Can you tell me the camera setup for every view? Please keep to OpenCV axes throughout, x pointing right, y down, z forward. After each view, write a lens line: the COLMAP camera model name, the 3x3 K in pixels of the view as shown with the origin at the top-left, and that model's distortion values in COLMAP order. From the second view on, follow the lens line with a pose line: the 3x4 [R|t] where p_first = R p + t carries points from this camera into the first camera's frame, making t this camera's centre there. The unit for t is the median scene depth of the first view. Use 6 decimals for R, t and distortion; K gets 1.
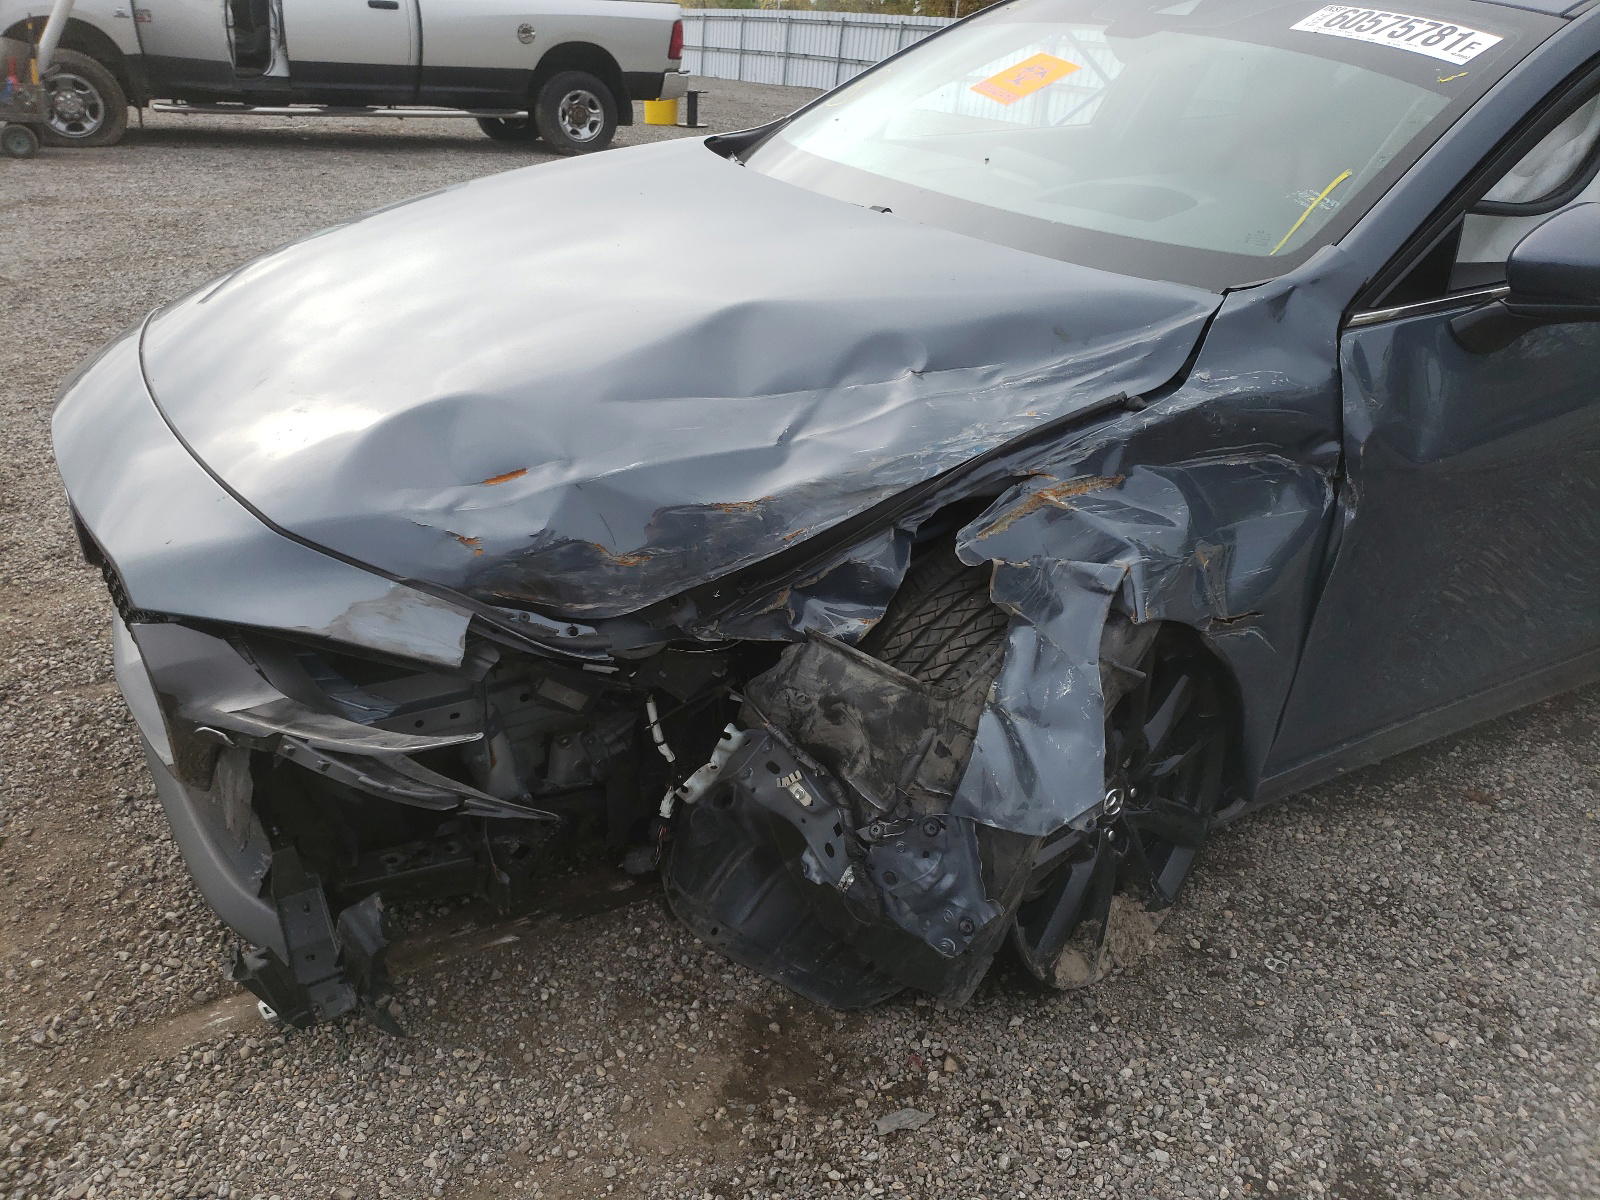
lens RADIAL K [[1250.2, 0, 791.7], [0, 1250.2, 594.9], [0, 0, 1]] dist [0.011992, 0.002745]
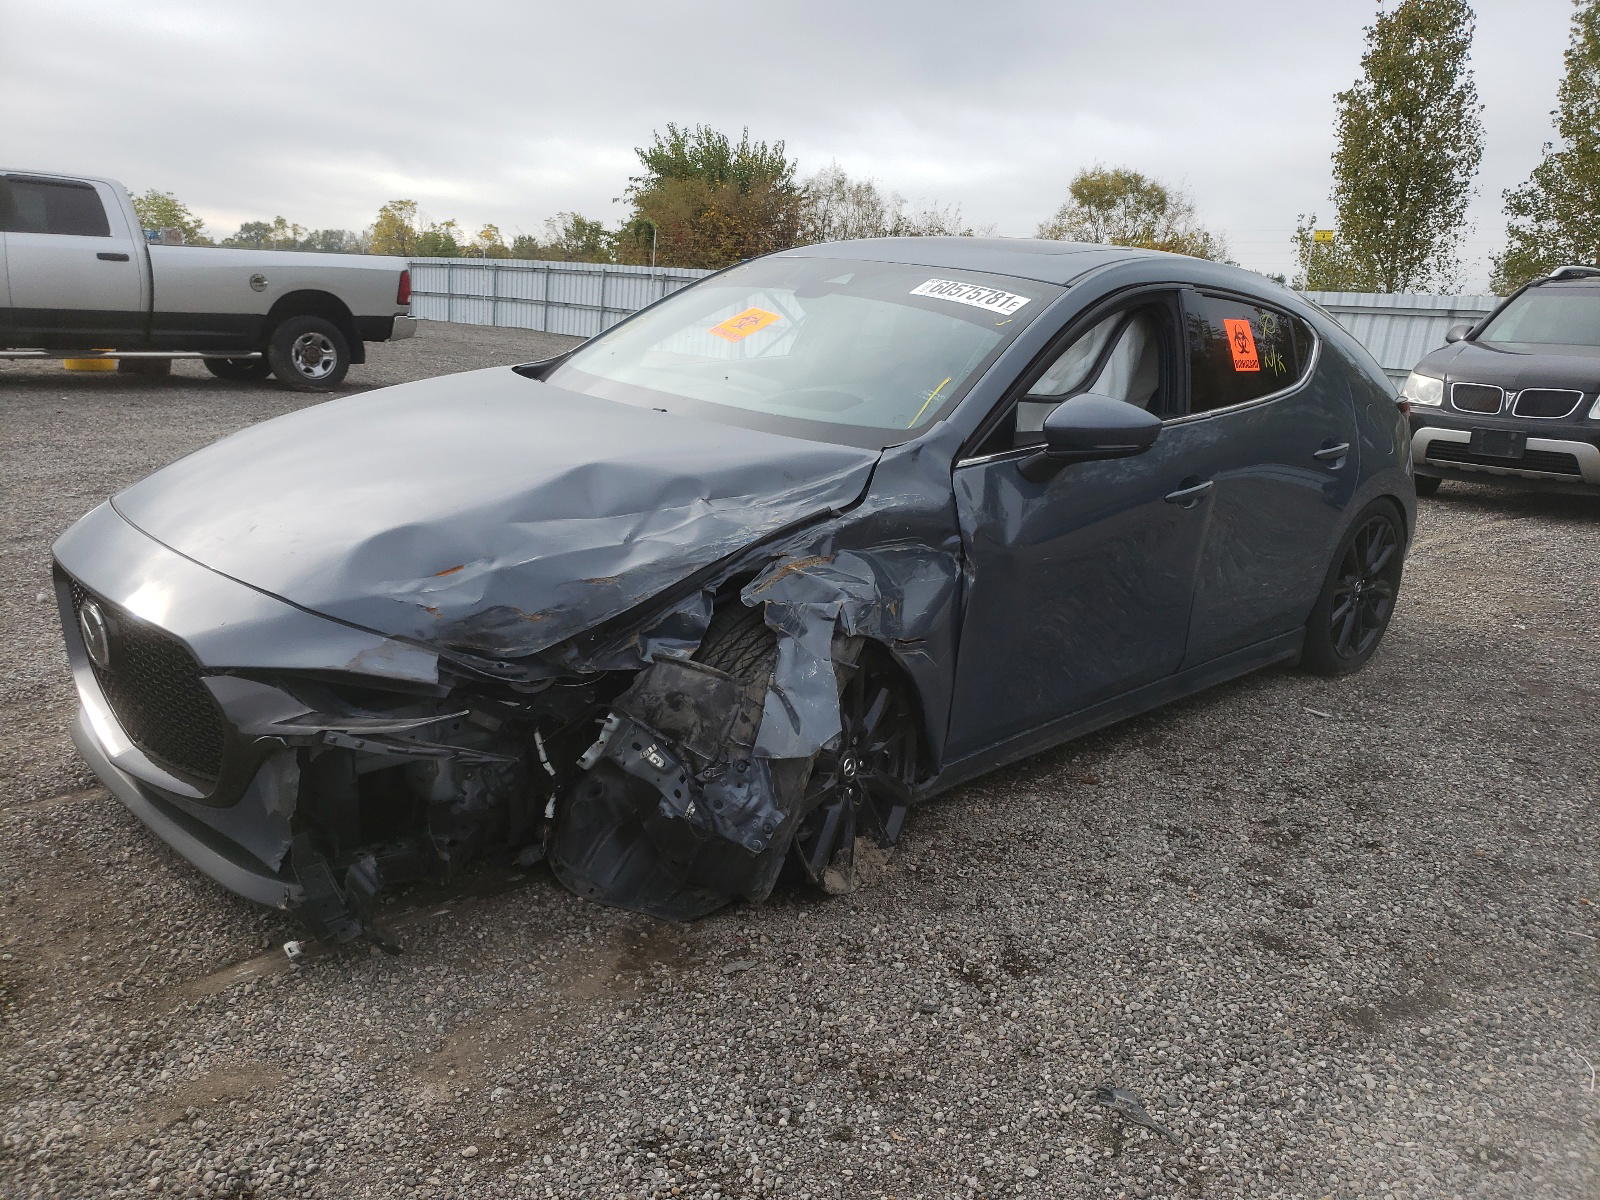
lens RADIAL K [[1250.2, 0, 791.7], [0, 1250.2, 594.9], [0, 0, 1]] dist [0.011992, 0.002745]
pose [[0.973995, -0.056489, 0.219416, -0.151902], [0.093484, 0.982341, -0.162072, 0.215777], [-0.206386, 0.178369, 0.962076, -0.550437]]
